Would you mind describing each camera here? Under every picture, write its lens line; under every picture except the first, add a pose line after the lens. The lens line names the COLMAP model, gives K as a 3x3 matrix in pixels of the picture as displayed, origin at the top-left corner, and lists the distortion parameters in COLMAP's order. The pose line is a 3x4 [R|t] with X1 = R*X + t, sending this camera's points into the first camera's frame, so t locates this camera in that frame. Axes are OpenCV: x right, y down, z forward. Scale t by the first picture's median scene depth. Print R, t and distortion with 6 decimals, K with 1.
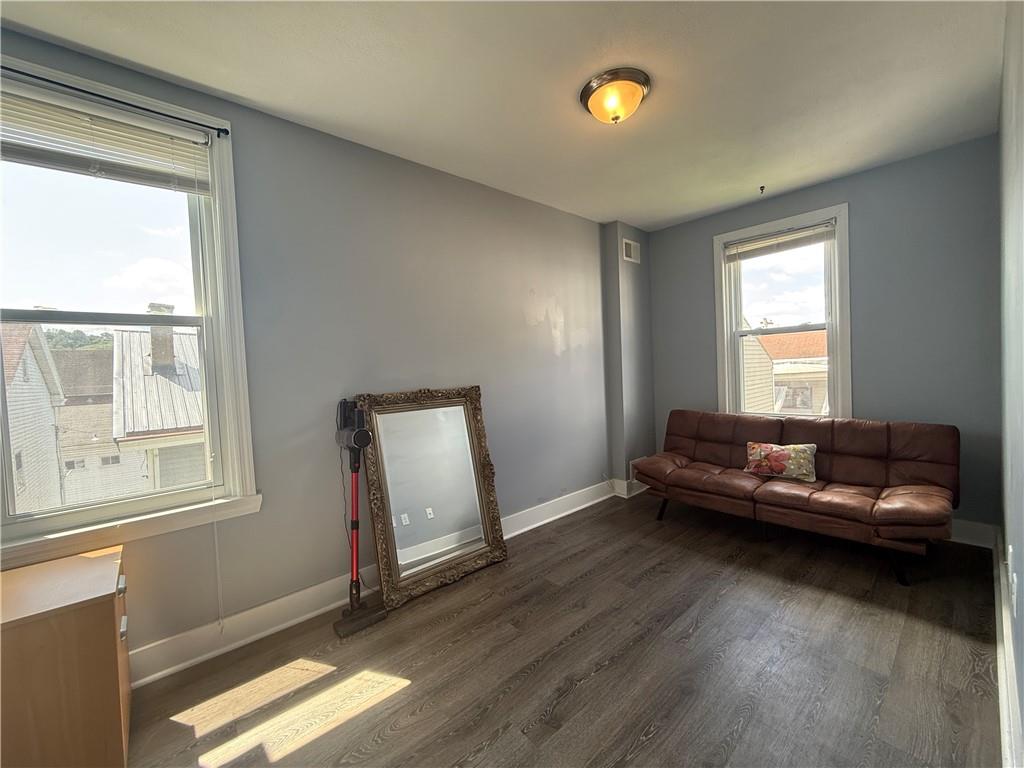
lens RADIAL K [[407.1, 0, 507.9], [0, 407.1, 383.7], [0, 0, 1]] dist [0.001253, 0.000315]
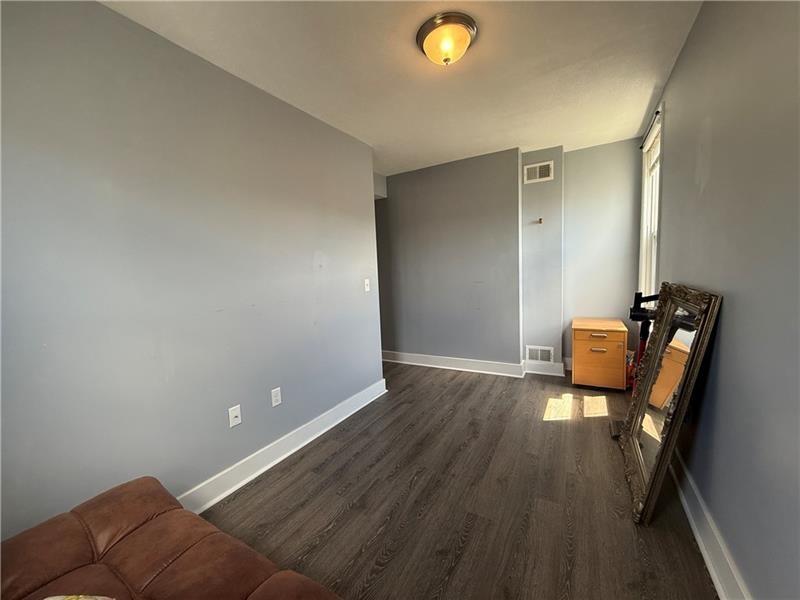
lens RADIAL K [[319.4, 0, 398.2], [0, 319.4, 300.0], [0, 0, 1]] dist [-0.000937, 0.000352]
pose [[-0.941581, 0.118379, -0.315295, 0.586624], [0.074986, 0.986378, 0.146406, -0.102769], [0.328332, 0.114210, -0.937632, 1.456115]]
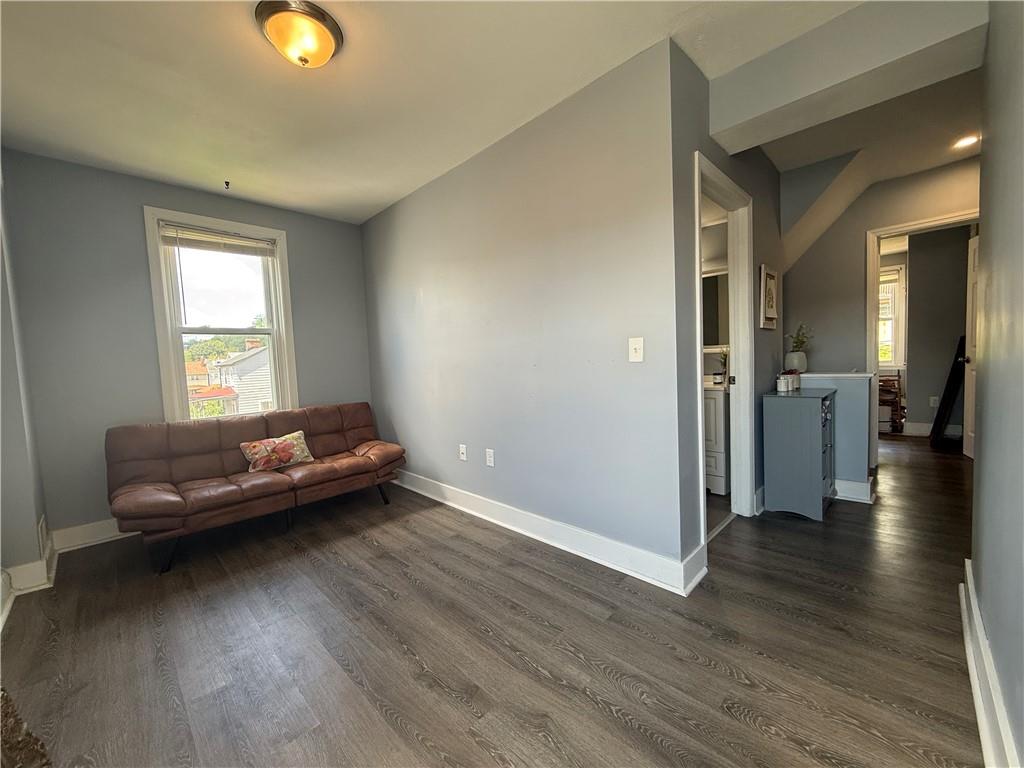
lens RADIAL K [[408.9, 0, 509.7], [0, 408.9, 384.0], [0, 0, 1]] dist [-0.000937, 0.000352]
pose [[-0.063159, -0.014474, 0.997898, -0.504809], [0.082024, 0.996437, 0.019644, 0.046255], [-0.994627, 0.083092, -0.061747, 0.526334]]
